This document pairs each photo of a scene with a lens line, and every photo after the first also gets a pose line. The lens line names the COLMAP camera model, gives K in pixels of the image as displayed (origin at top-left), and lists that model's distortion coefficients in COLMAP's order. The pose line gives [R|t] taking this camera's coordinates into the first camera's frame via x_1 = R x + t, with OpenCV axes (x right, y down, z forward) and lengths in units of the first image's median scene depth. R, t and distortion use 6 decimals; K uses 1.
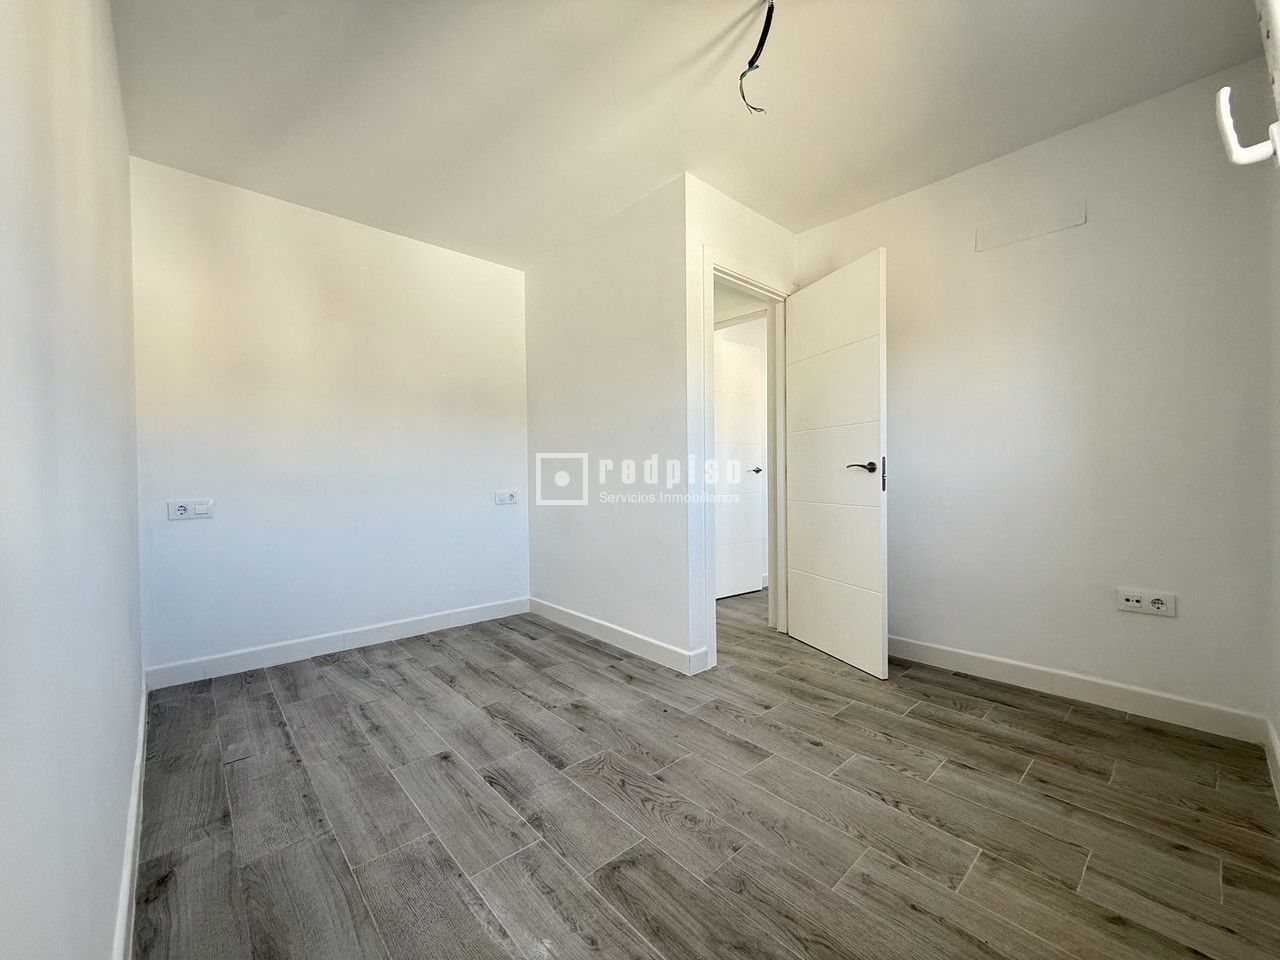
lens RADIAL K [[509.1, 0, 635.7], [0, 509.1, 480.6], [0, 0, 1]] dist [-0.000436, -0.000007]
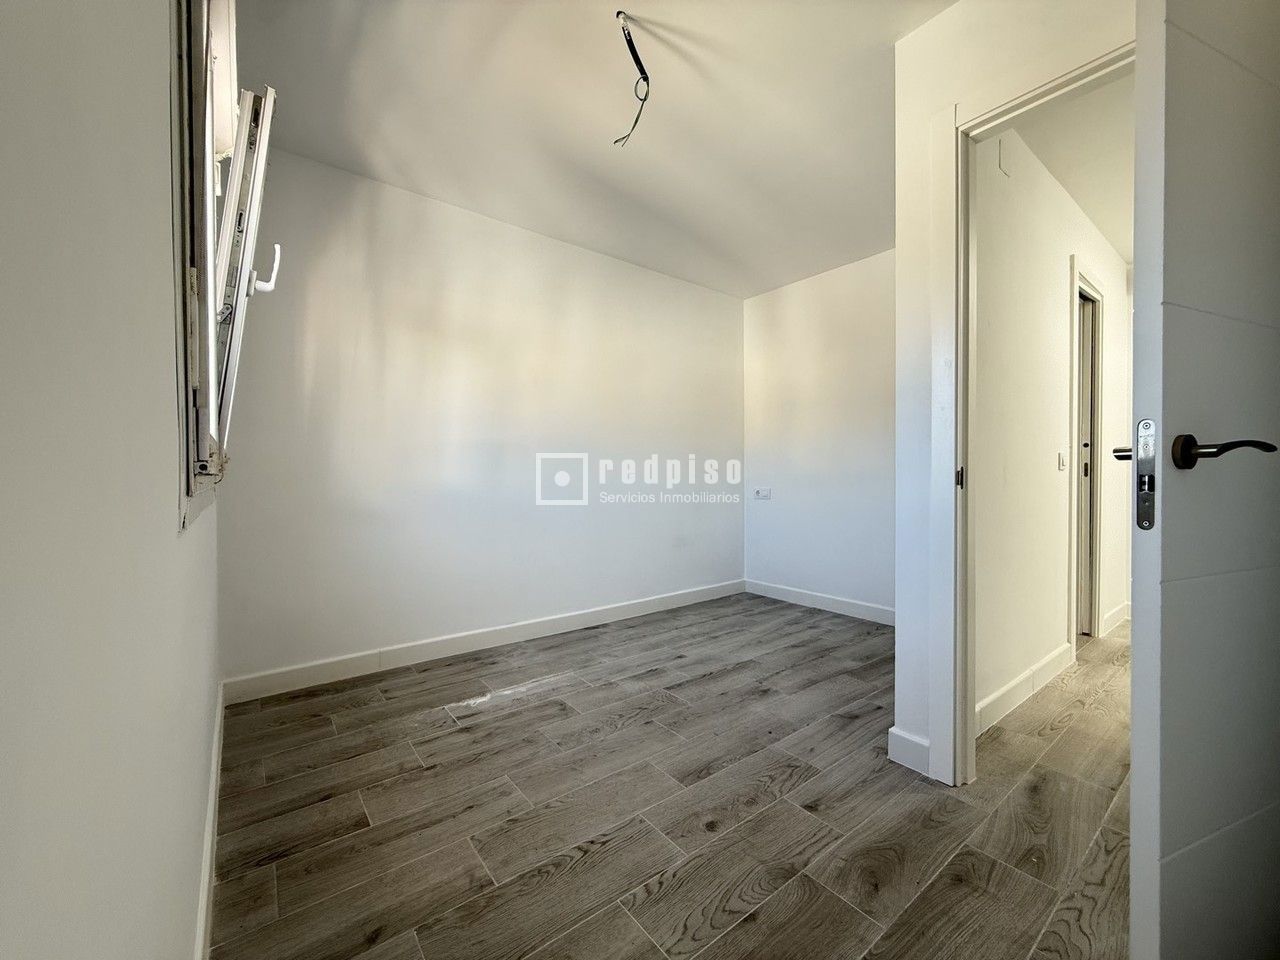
lens RADIAL K [[509.1, 0, 635.7], [0, 509.1, 480.6], [0, 0, 1]] dist [-0.000436, -0.000007]
pose [[-0.073735, 0.017863, -0.997118, 1.039817], [-0.008998, 0.999787, 0.018576, -0.016285], [0.997237, 0.010342, -0.073559, 0.870642]]
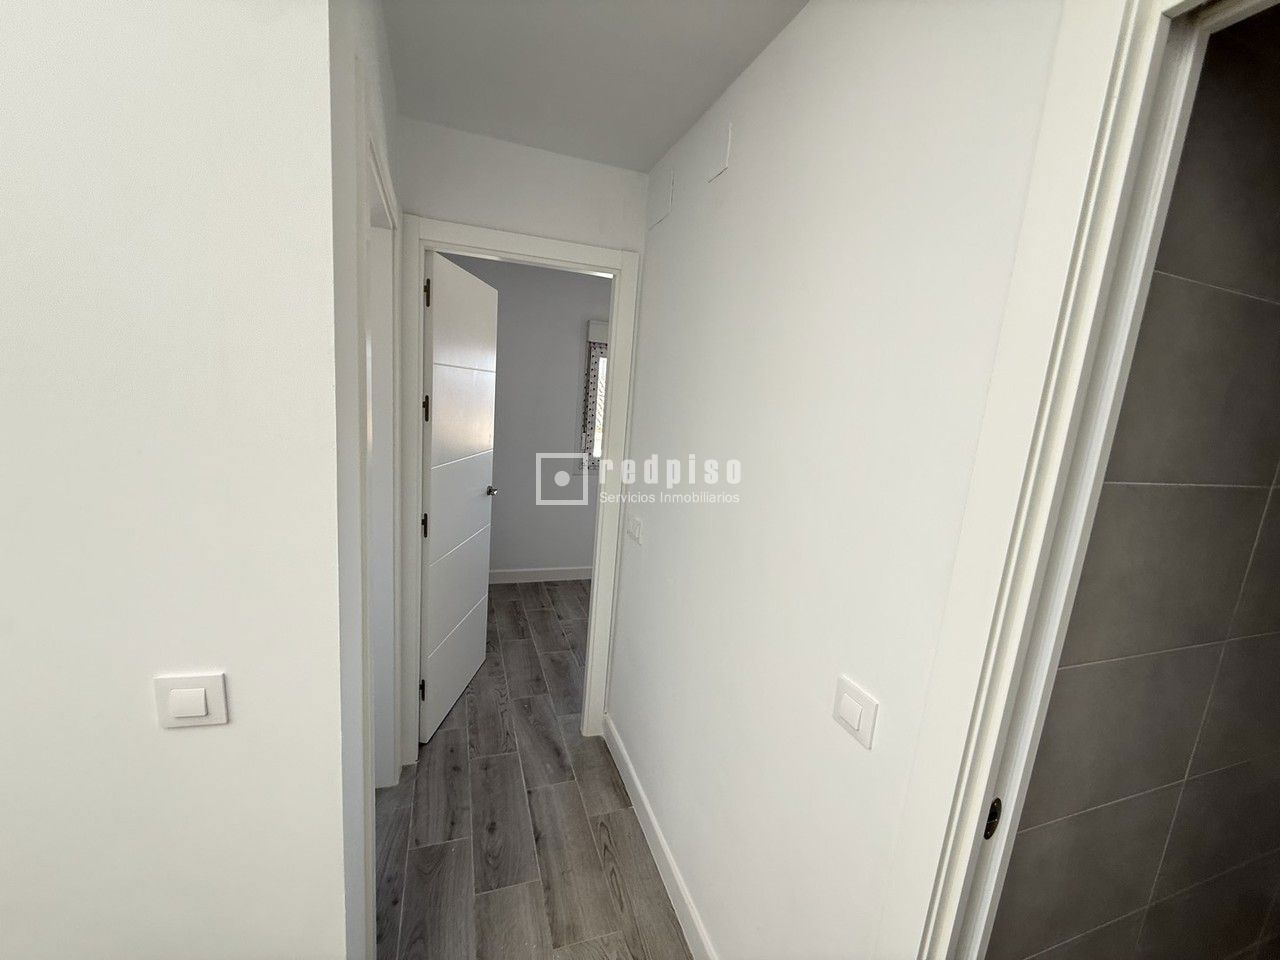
lens RADIAL K [[509.1, 0, 635.7], [0, 509.1, 480.6], [0, 0, 1]] dist [-0.000436, -0.000007]
pose [[-0.920811, -0.127326, 0.368639, -0.296422], [-0.066410, 0.982592, 0.173501, -0.323122], [-0.384313, 0.135280, -0.913238, 2.329106]]
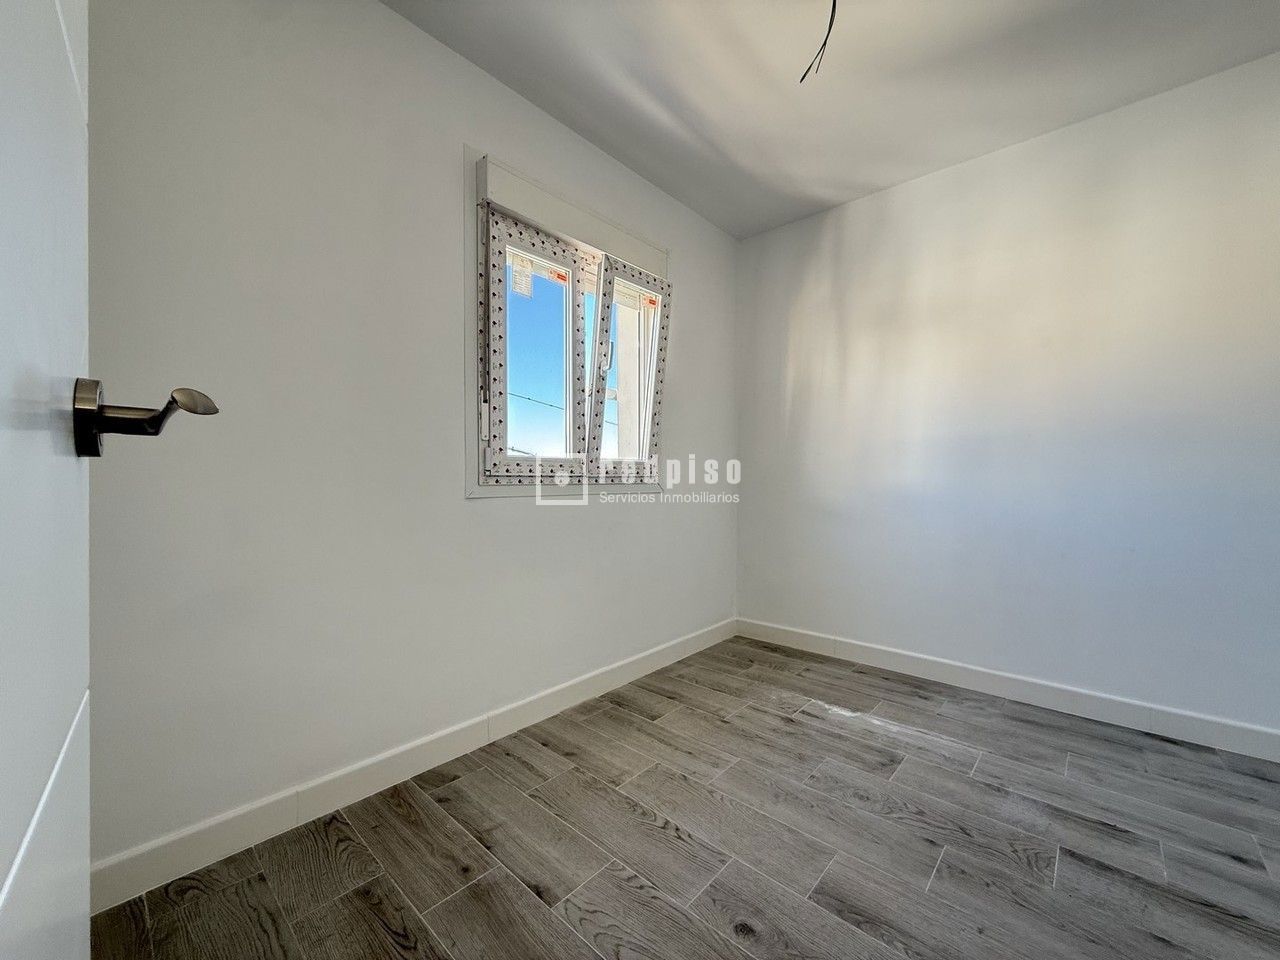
lens RADIAL K [[509.1, 0, 635.7], [0, 509.1, 480.6], [0, 0, 1]] dist [-0.000436, -0.000007]
pose [[-0.994927, 0.007464, -0.100322, 0.497984], [0.005951, 0.999864, 0.015367, -0.014111], [0.100423, 0.014692, -0.994836, 1.456981]]
